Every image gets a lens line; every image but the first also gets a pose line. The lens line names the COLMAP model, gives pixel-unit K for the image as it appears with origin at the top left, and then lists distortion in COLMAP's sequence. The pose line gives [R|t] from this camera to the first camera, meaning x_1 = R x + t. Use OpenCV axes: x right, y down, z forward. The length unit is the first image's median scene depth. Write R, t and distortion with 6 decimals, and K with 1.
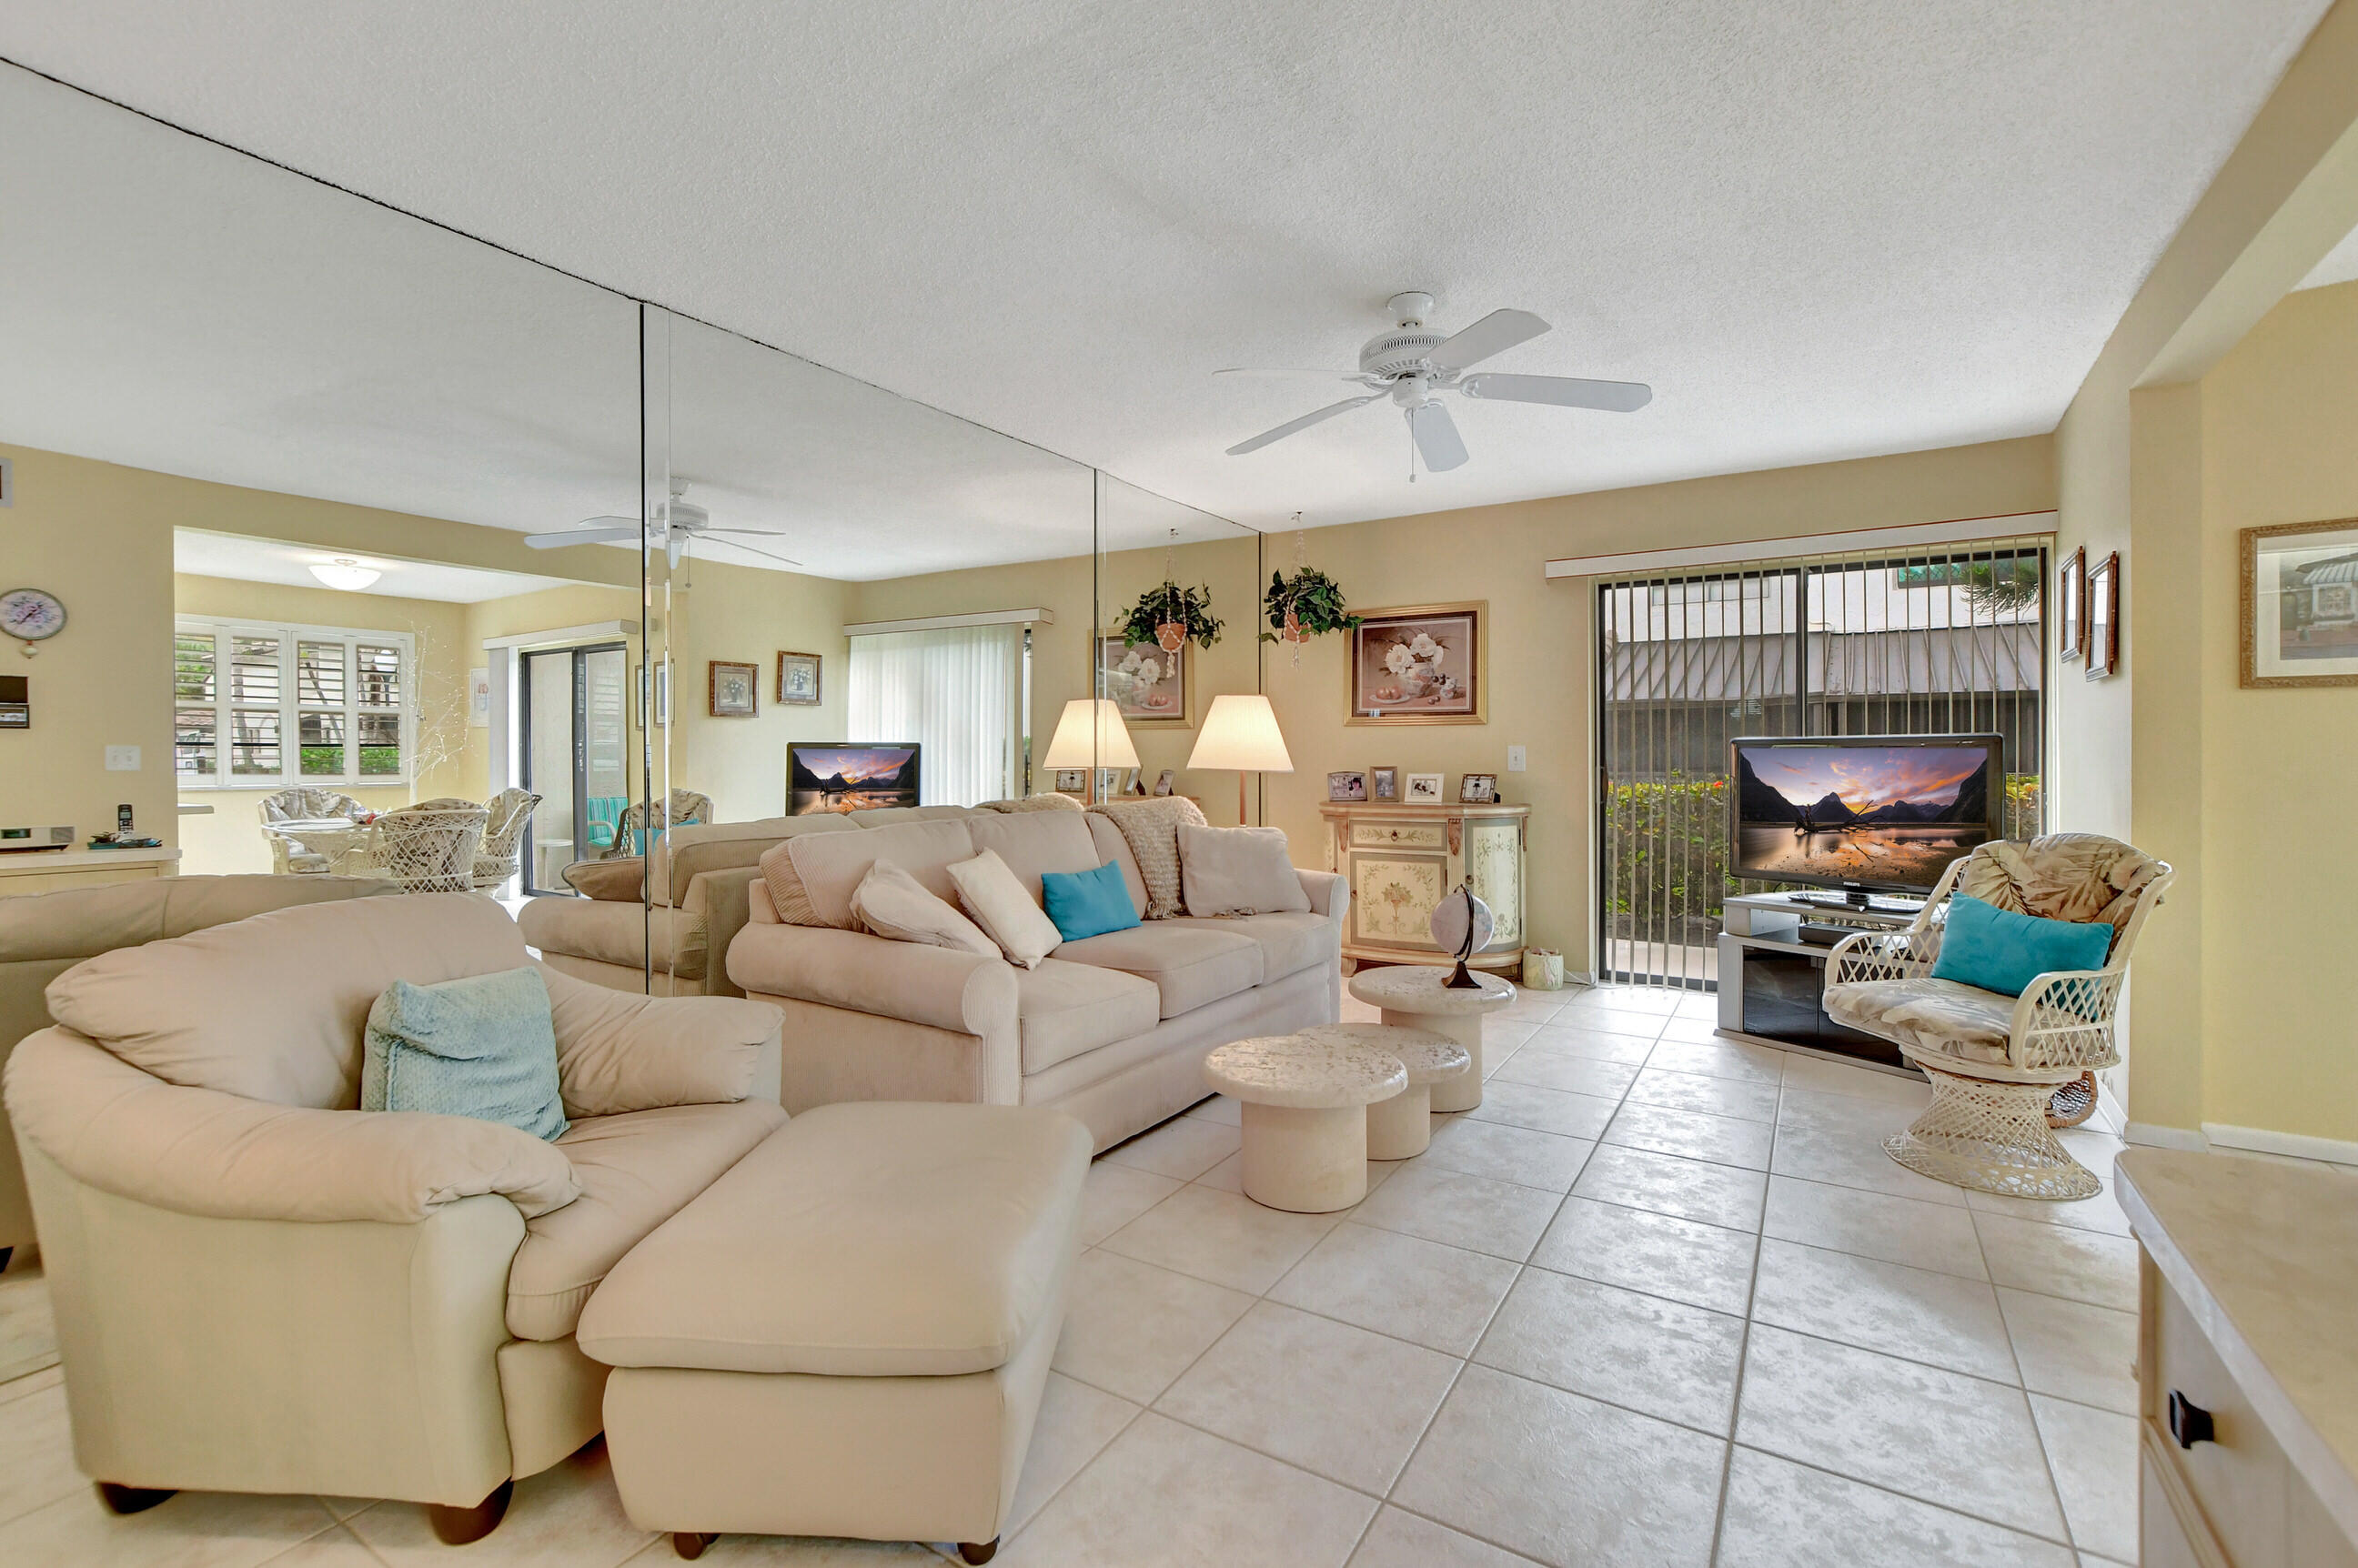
lens RADIAL K [[1057.3, 0, 1158.2], [0, 1057.3, 754.8], [0, 0, 1]] dist [-0.001515, -0.000350]
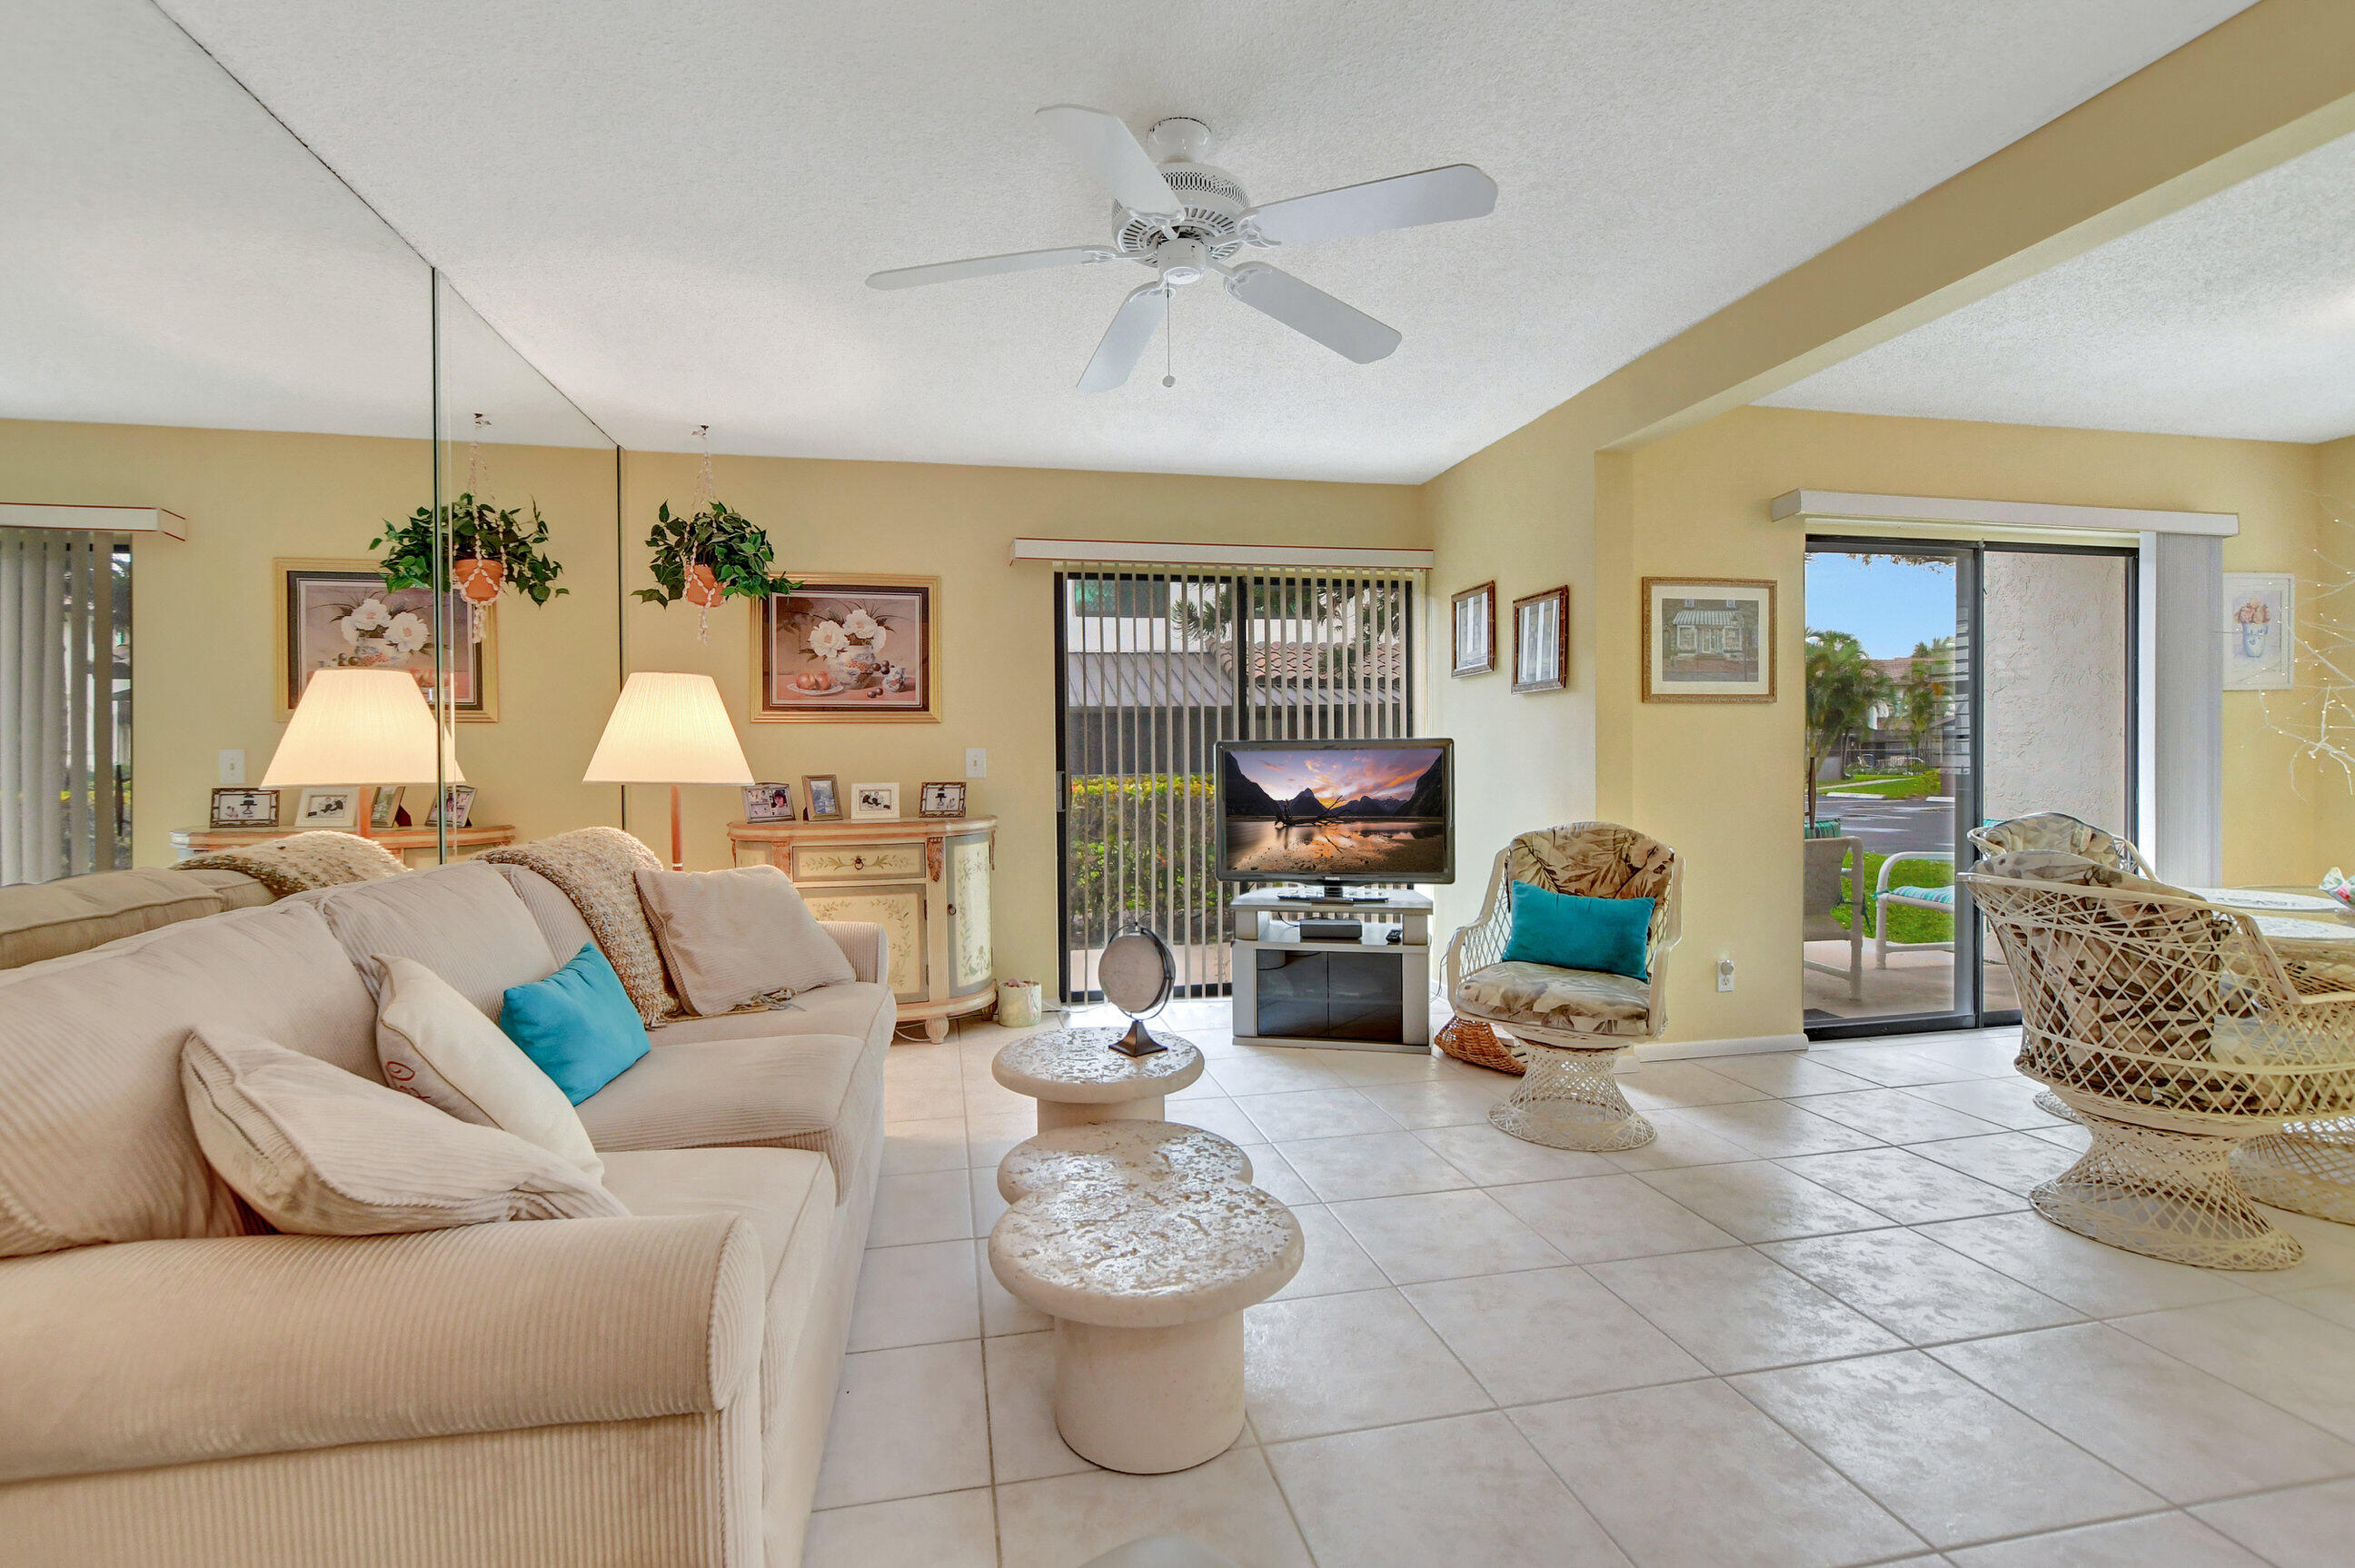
lens RADIAL K [[1072.7, 0, 1174.6], [0, 1072.7, 774.5], [0, 0, 1]] dist [-0.004579, -0.000254]
pose [[0.716754, -0.015381, 0.697157, -0.166490], [0.006831, 0.999864, 0.015036, 0.000473], [-0.697293, -0.006015, 0.716761, 0.272725]]
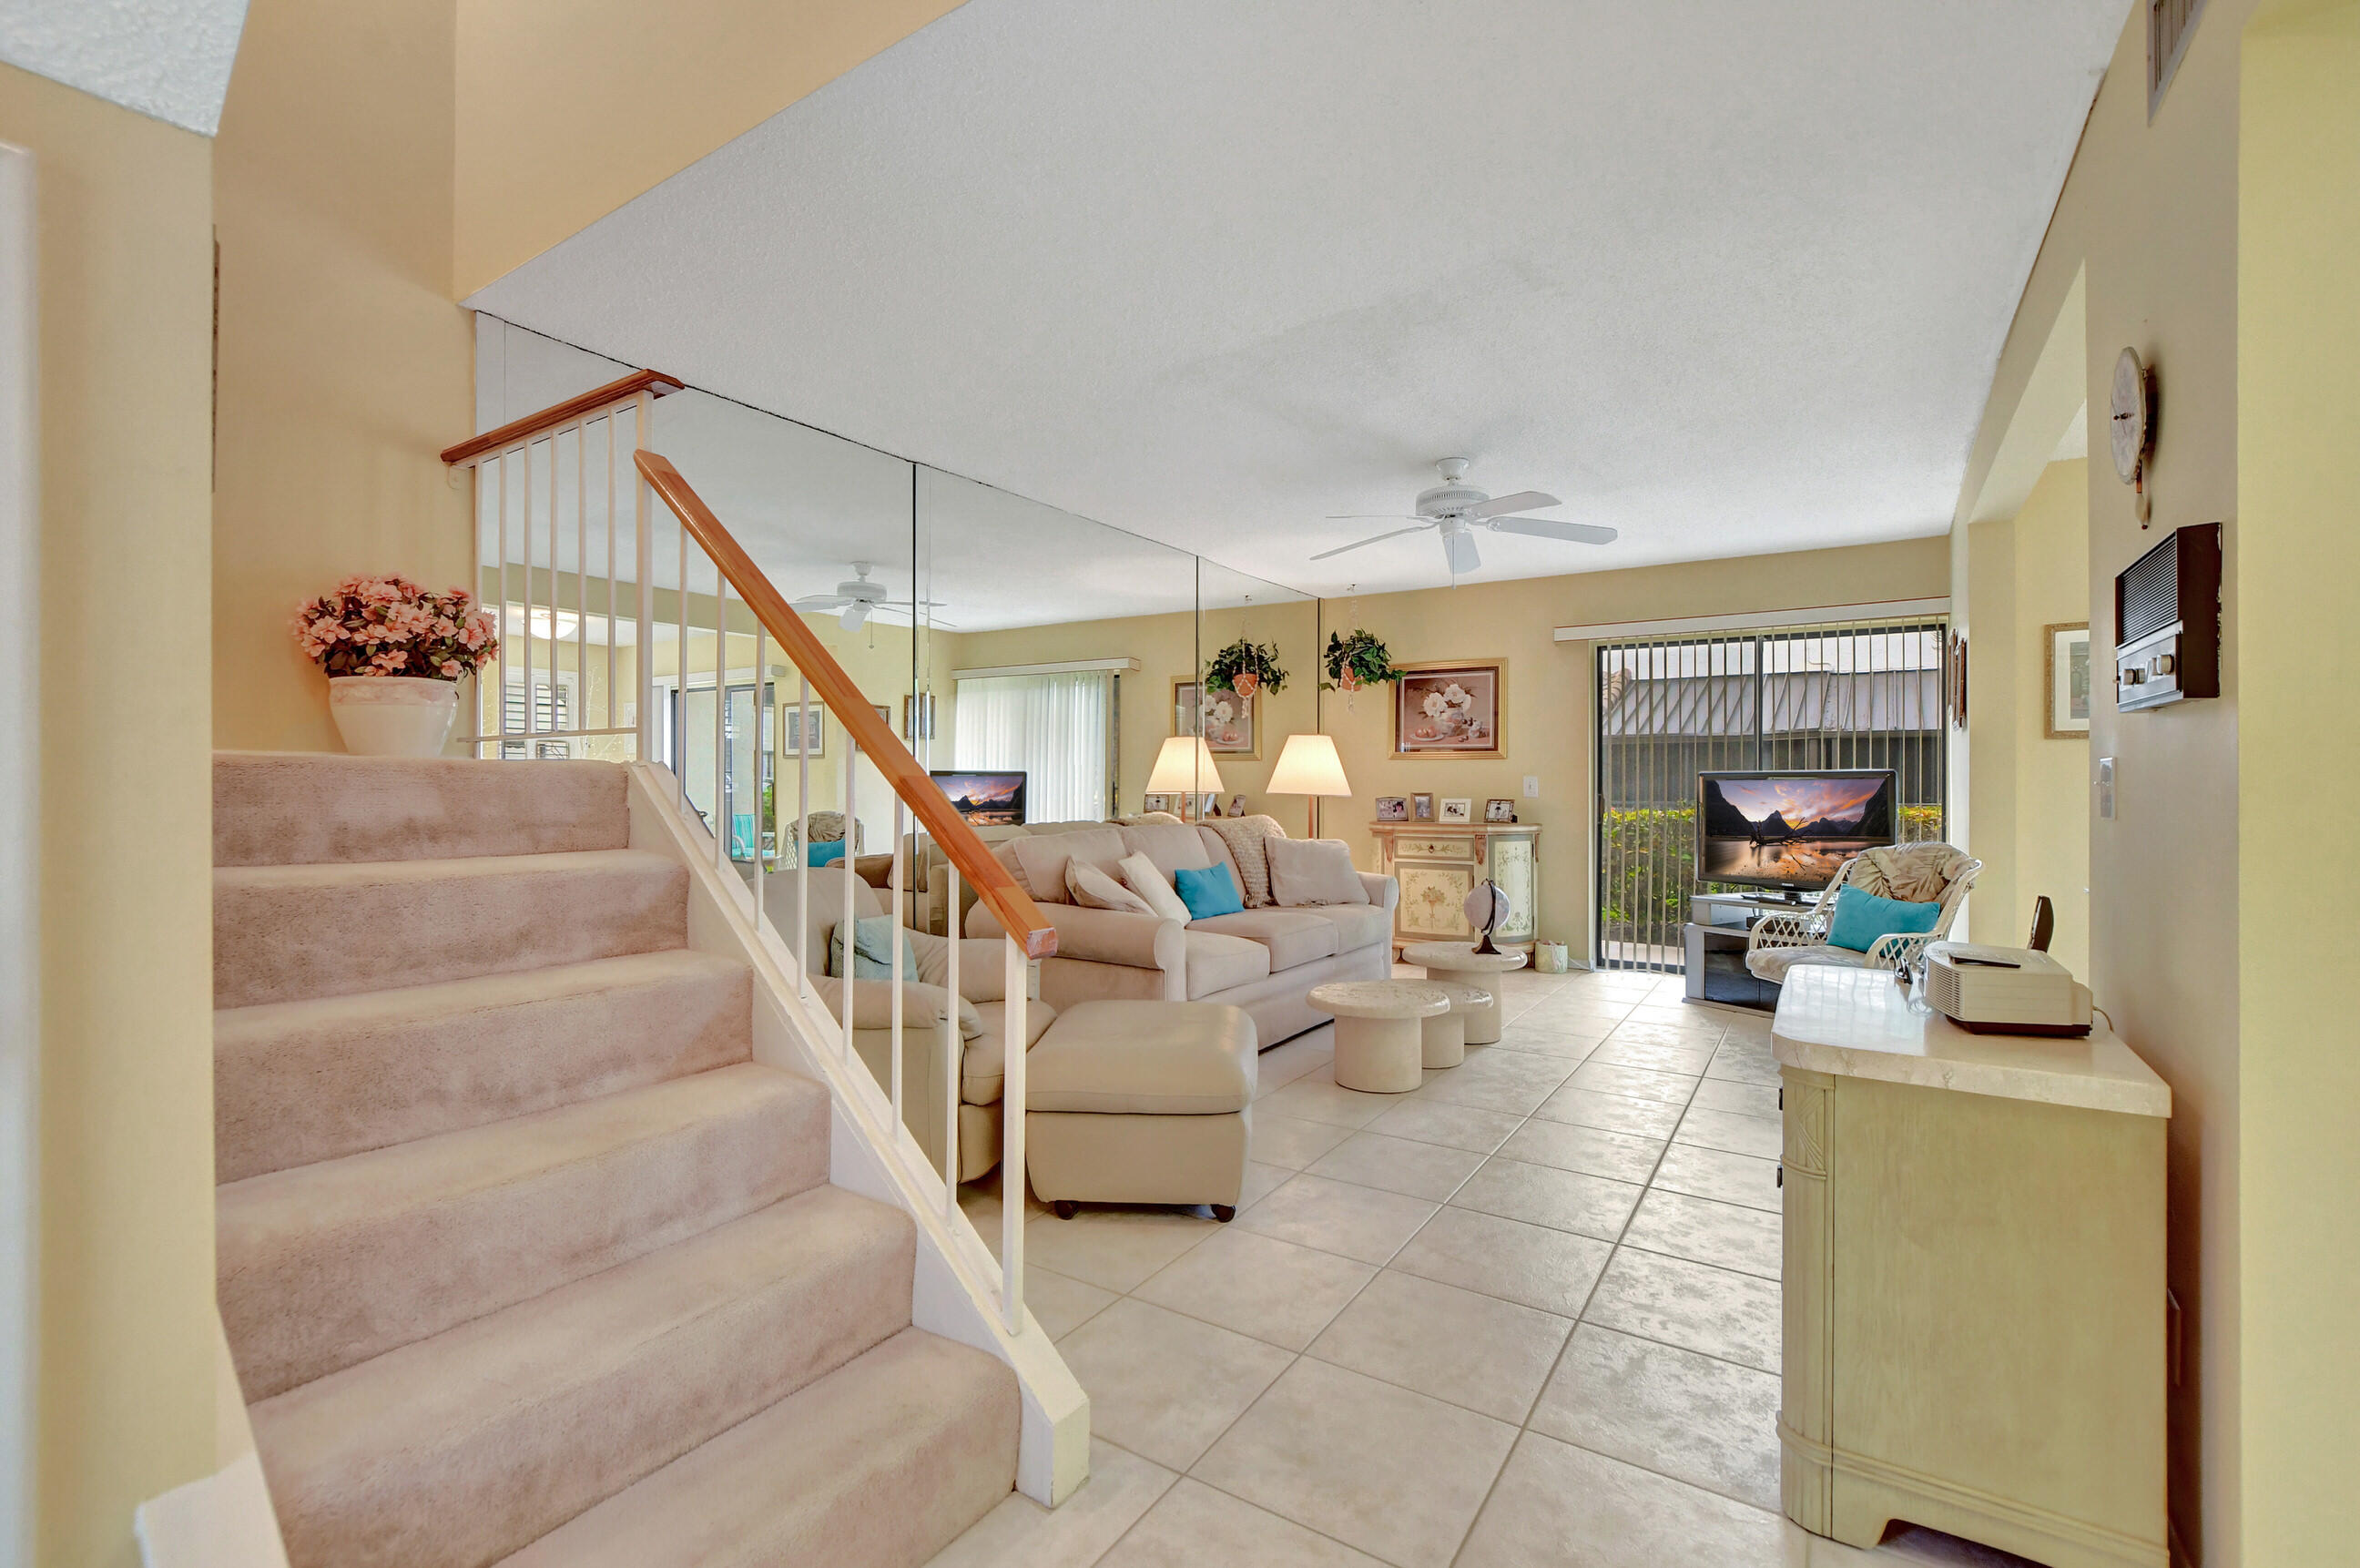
lens RADIAL K [[1041.5, 0, 1178.2], [0, 1041.5, 775.7], [0, 0, 1]] dist [-0.000200, -0.000001]
pose [[0.999972, 0.005347, -0.005176, -0.068725], [-0.005382, 0.999963, -0.006735, 0.001146], [0.005139, 0.006763, 0.999964, -0.227114]]
